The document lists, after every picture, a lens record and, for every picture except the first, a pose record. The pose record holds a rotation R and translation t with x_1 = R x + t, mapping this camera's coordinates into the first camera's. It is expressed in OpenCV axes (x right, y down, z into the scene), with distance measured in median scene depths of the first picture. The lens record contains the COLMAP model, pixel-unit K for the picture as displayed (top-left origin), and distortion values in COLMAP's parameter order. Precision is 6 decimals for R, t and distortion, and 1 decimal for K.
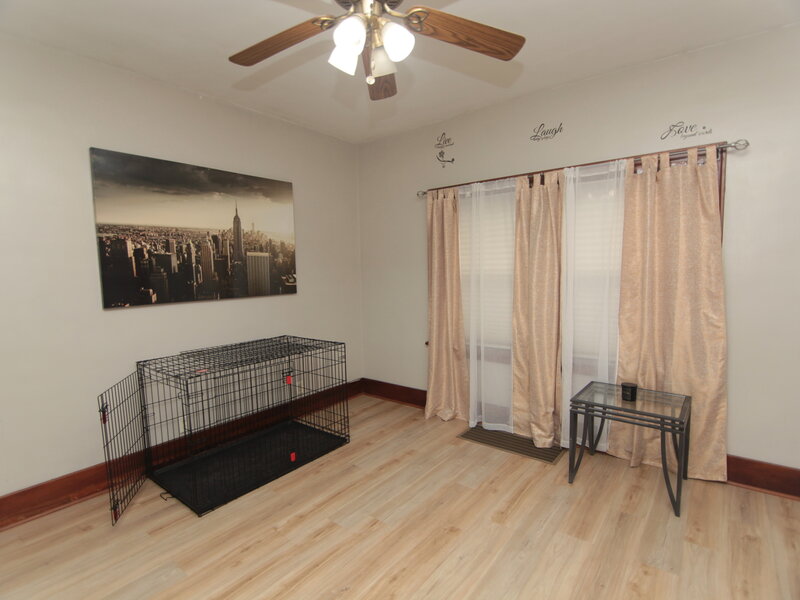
lens RADIAL K [[401.6, 0, 399.6], [0, 401.6, 302.4], [0, 0, 1]] dist [0.000433, -0.011850]
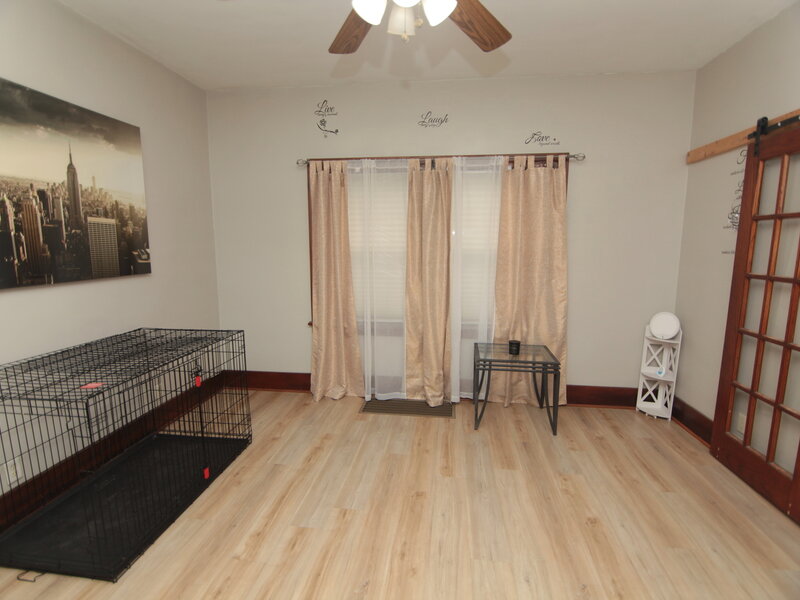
lens RADIAL K [[401.6, 0, 399.6], [0, 401.6, 302.4], [0, 0, 1]] dist [0.000433, -0.011850]
pose [[0.854899, -0.054988, 0.515872, -0.300089], [0.025722, 0.997637, 0.063713, -0.004321], [-0.518156, -0.041199, 0.854293, 0.101172]]
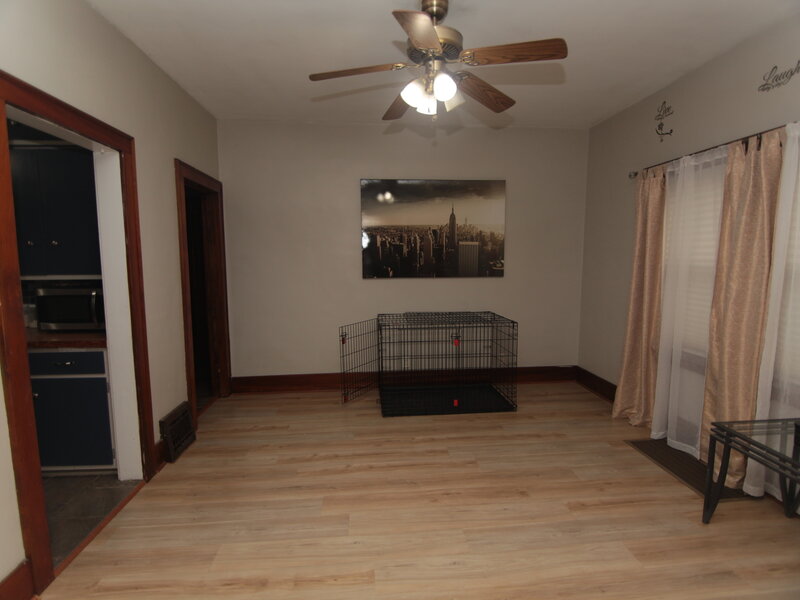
lens RADIAL K [[401.6, 0, 399.6], [0, 401.6, 302.4], [0, 0, 1]] dist [0.000433, -0.011850]
pose [[0.685749, 0.098669, -0.721119, 0.455588], [-0.071684, 0.995107, 0.067991, -0.007543], [0.724299, 0.005068, 0.689467, -0.013072]]
